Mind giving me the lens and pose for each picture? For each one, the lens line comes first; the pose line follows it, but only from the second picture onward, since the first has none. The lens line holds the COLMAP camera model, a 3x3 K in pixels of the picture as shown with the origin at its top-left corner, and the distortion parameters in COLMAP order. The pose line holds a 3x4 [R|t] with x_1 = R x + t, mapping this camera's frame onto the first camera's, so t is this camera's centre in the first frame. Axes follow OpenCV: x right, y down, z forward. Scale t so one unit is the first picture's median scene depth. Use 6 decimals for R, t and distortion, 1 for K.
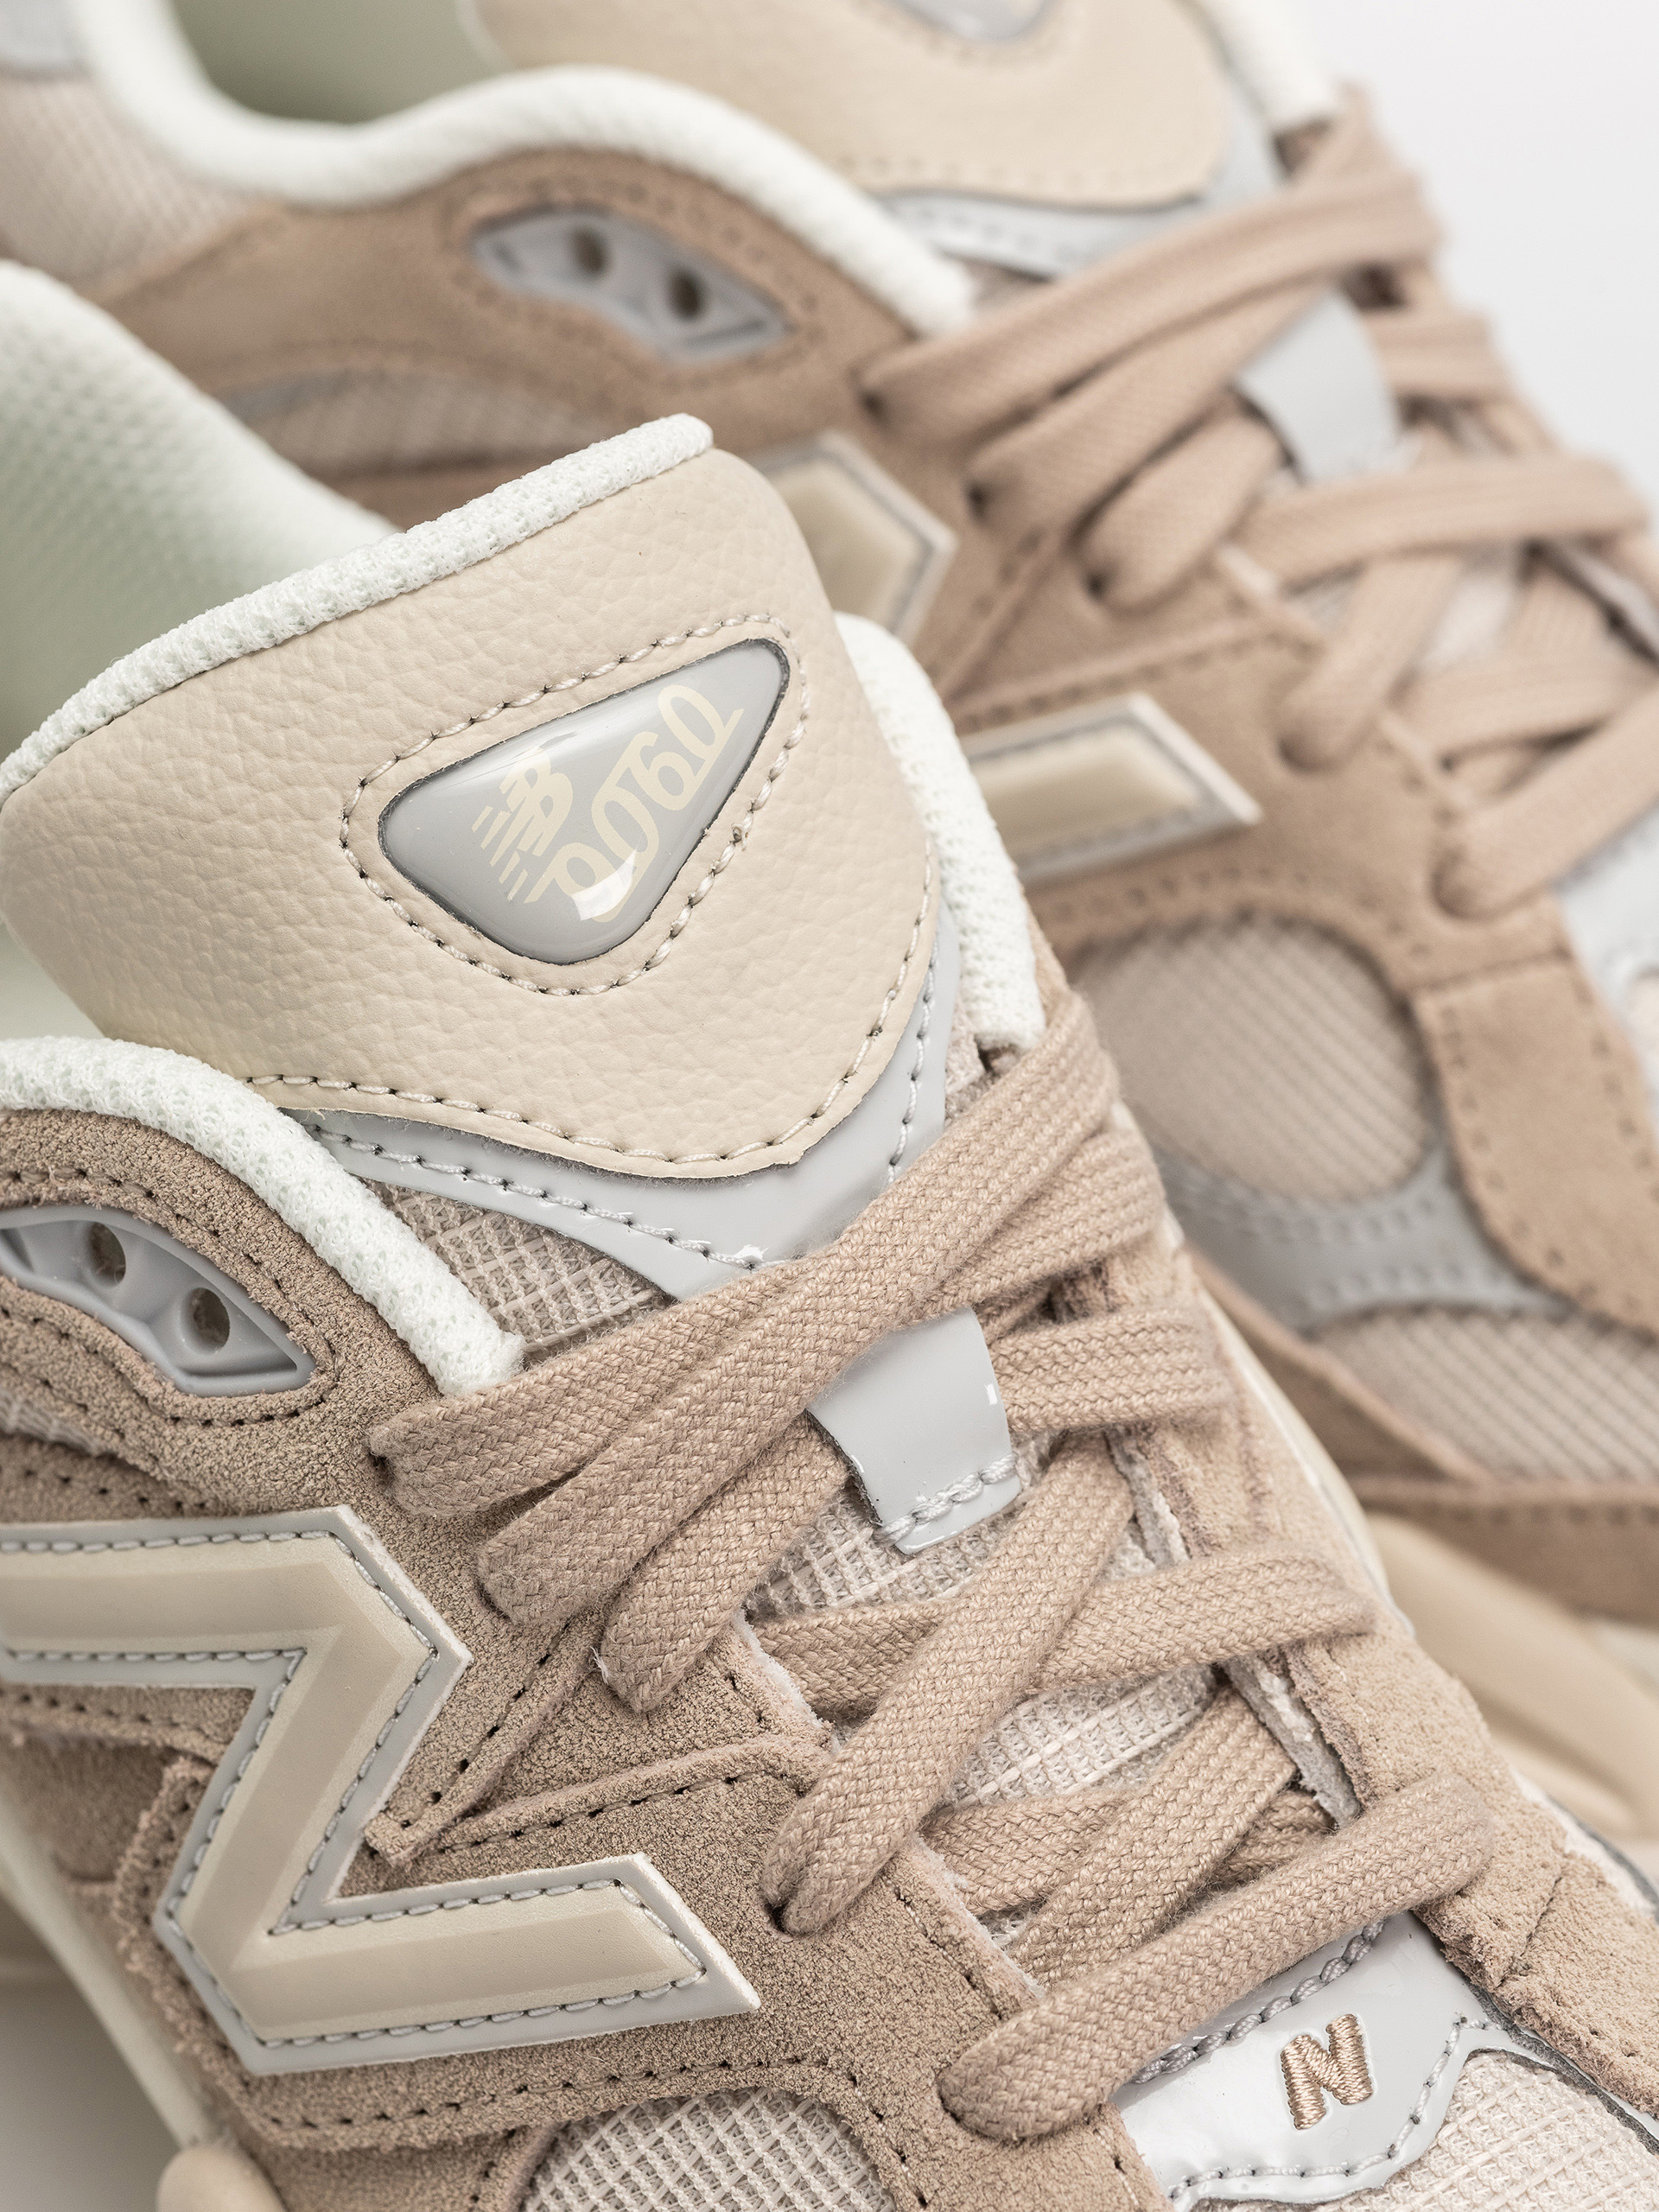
lens RADIAL K [[7438.0, 0, 829.5], [0, 7438.0, 1106.0], [0, 0, 1]] dist [0.130988, 0.537217]
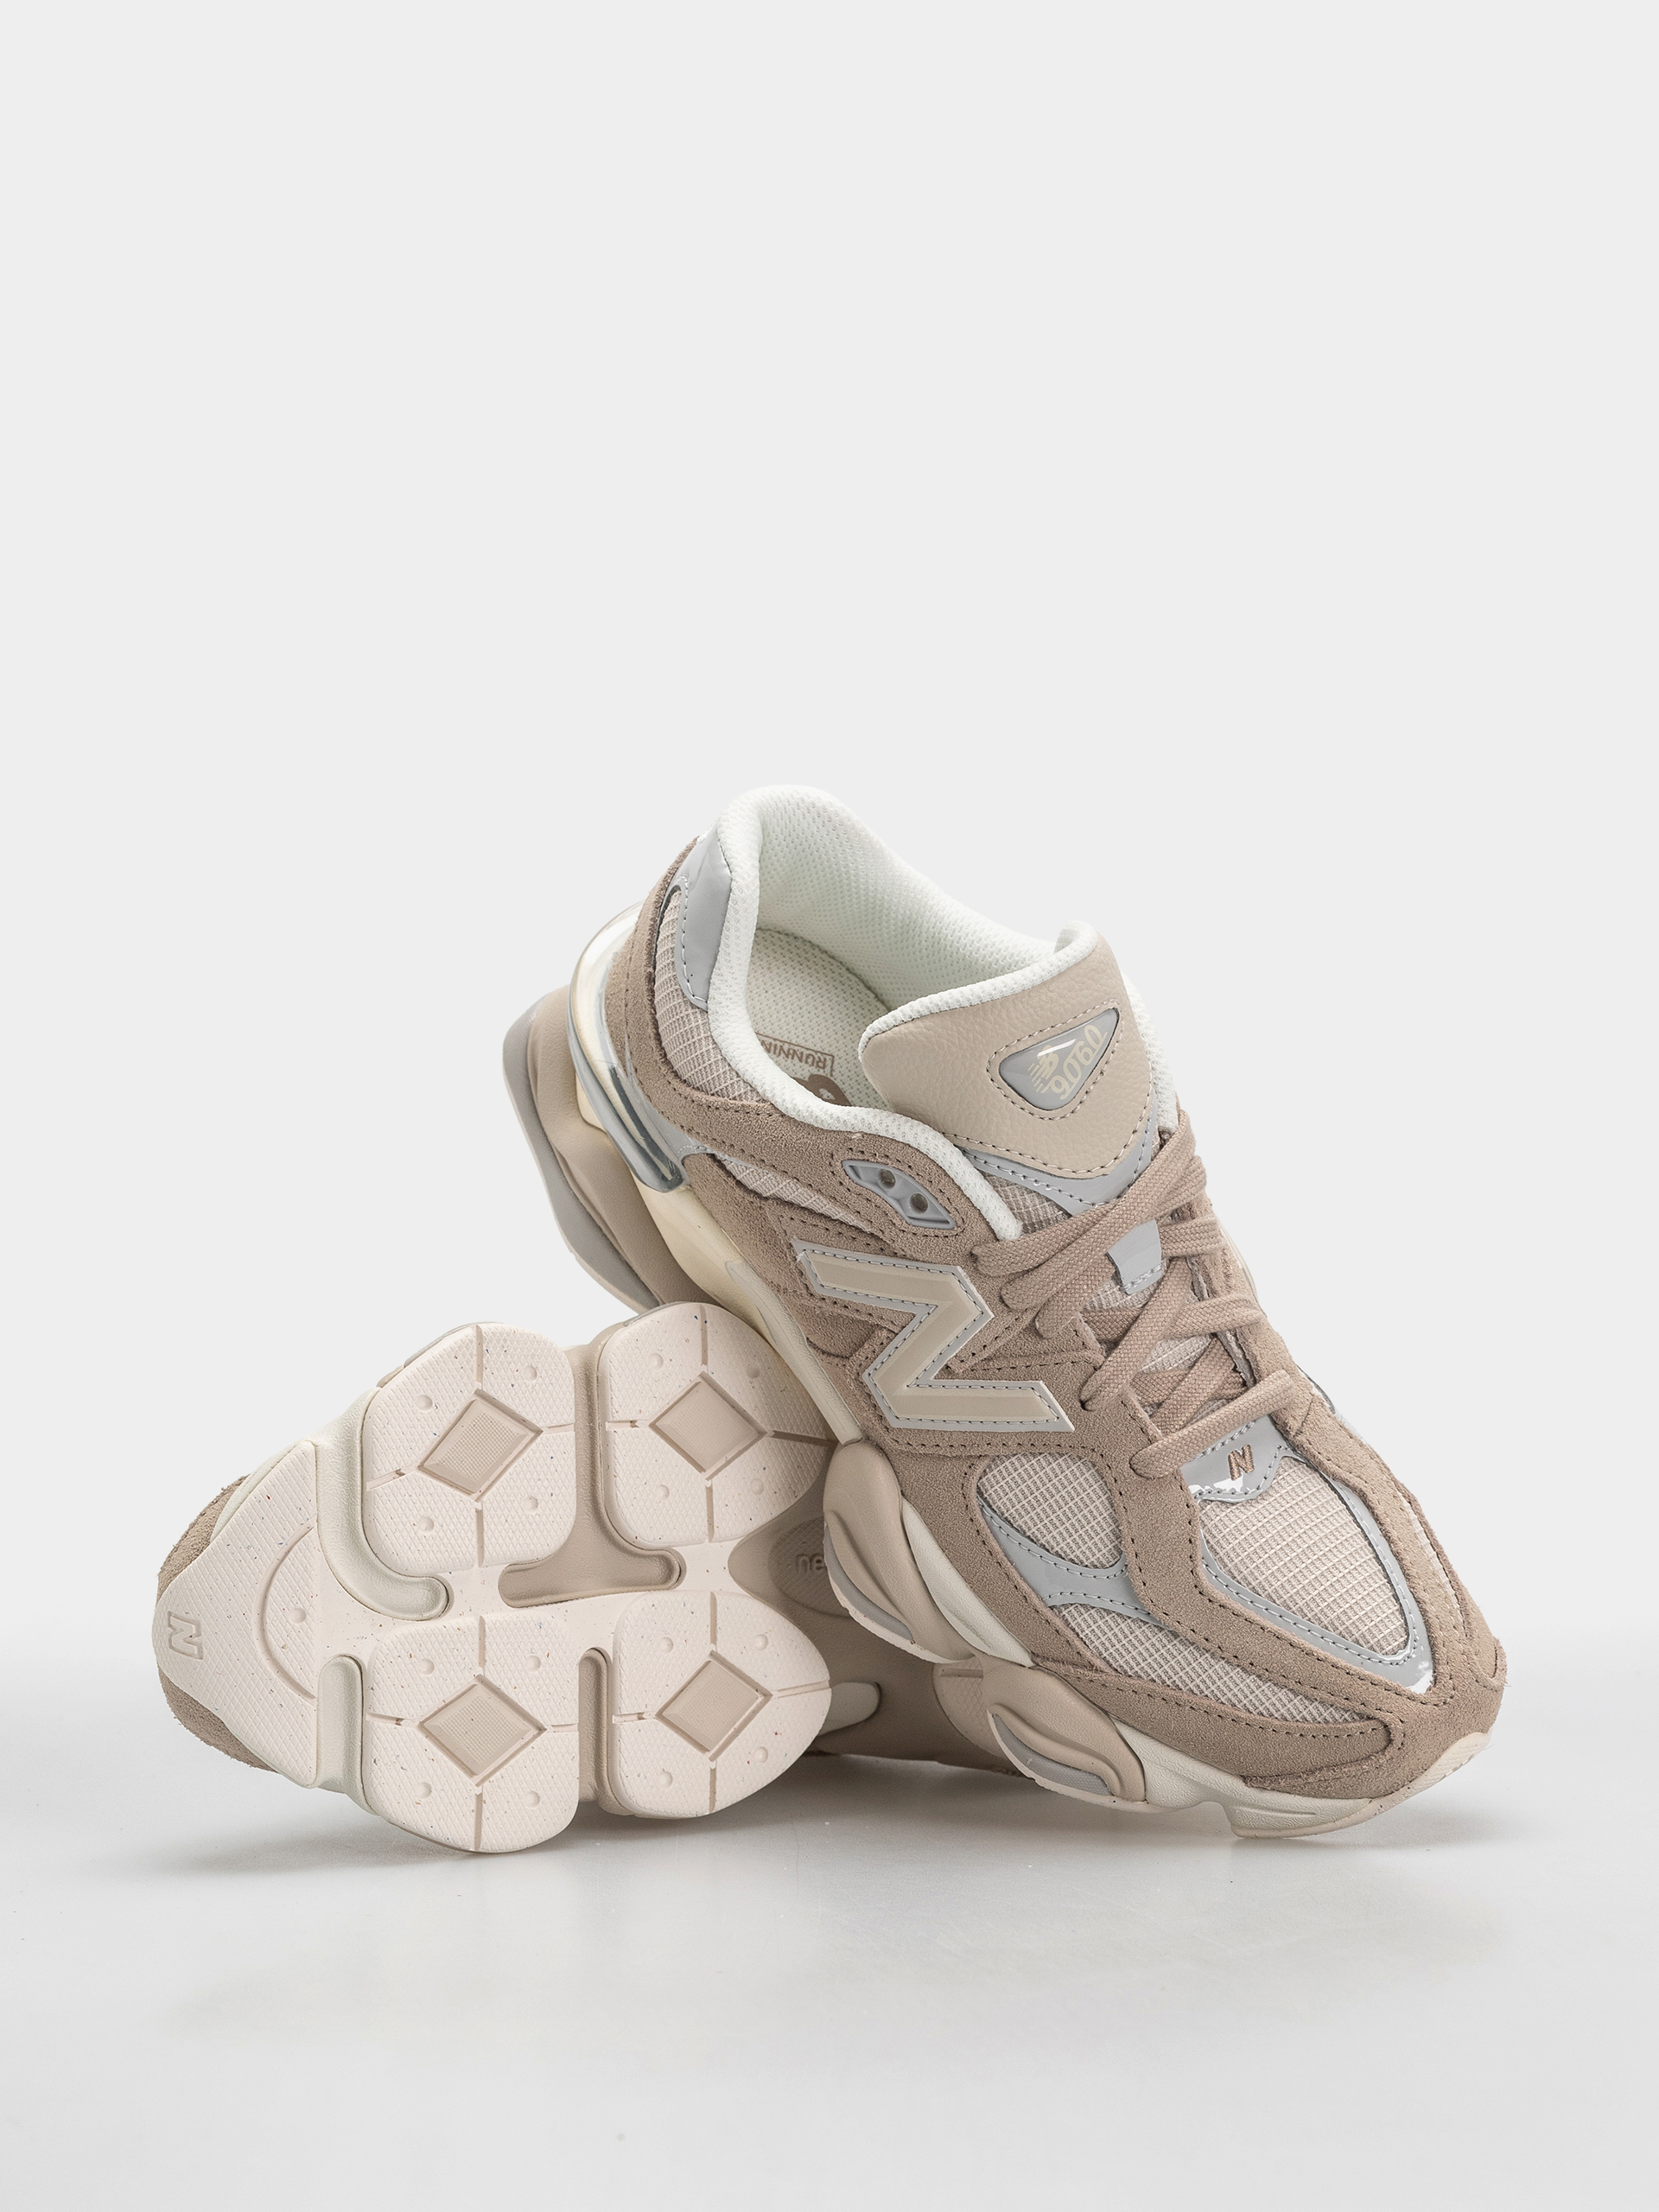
lens RADIAL K [[7438.0, 0, 829.5], [0, 7438.0, 1106.0], [0, 0, 1]] dist [0.130988, 0.537217]
pose [[0.984273, 0.078266, 0.158368, -0.634783], [-0.106054, 0.978762, 0.175434, -0.571958], [-0.141274, -0.189470, 0.971670, -2.098390]]
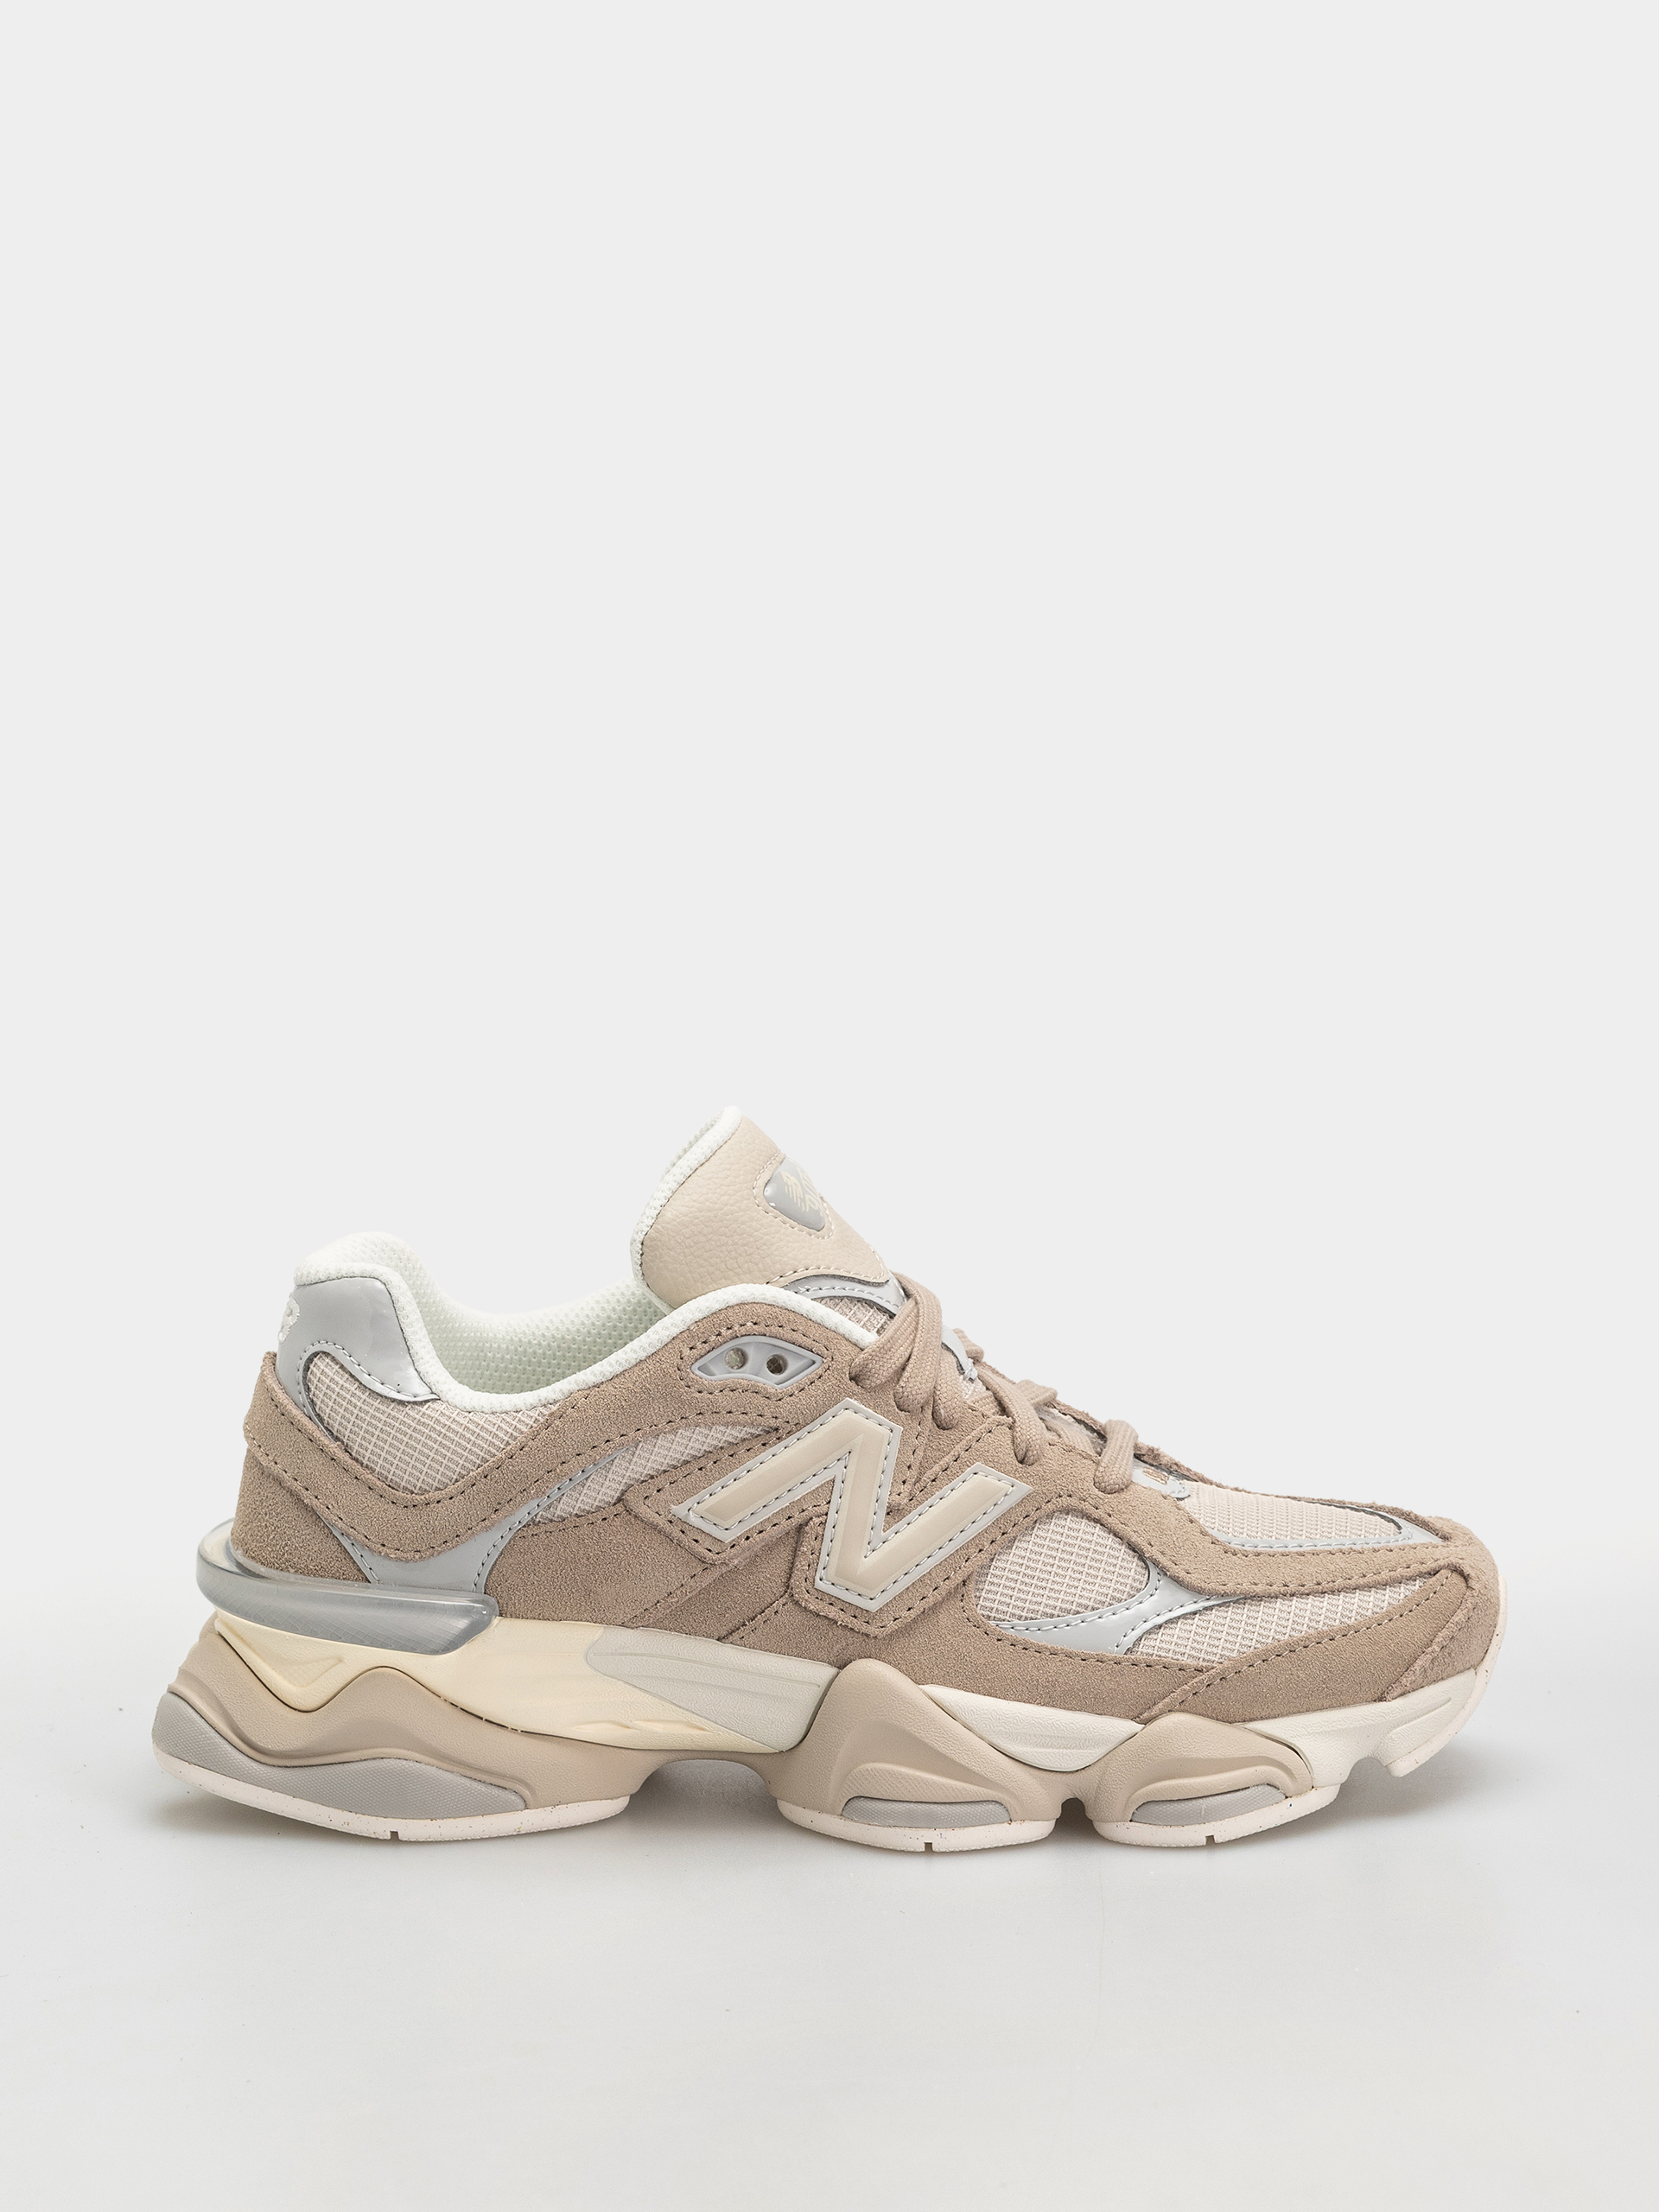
lens RADIAL K [[7438.0, 0, 829.5], [0, 7438.0, 1106.0], [0, 0, 1]] dist [0.130988, 0.537217]
pose [[0.663046, -0.140501, 0.735275, -2.320230], [0.493922, 0.820187, -0.288675, 0.841145], [-0.562504, 0.554574, 0.613219, -0.949580]]
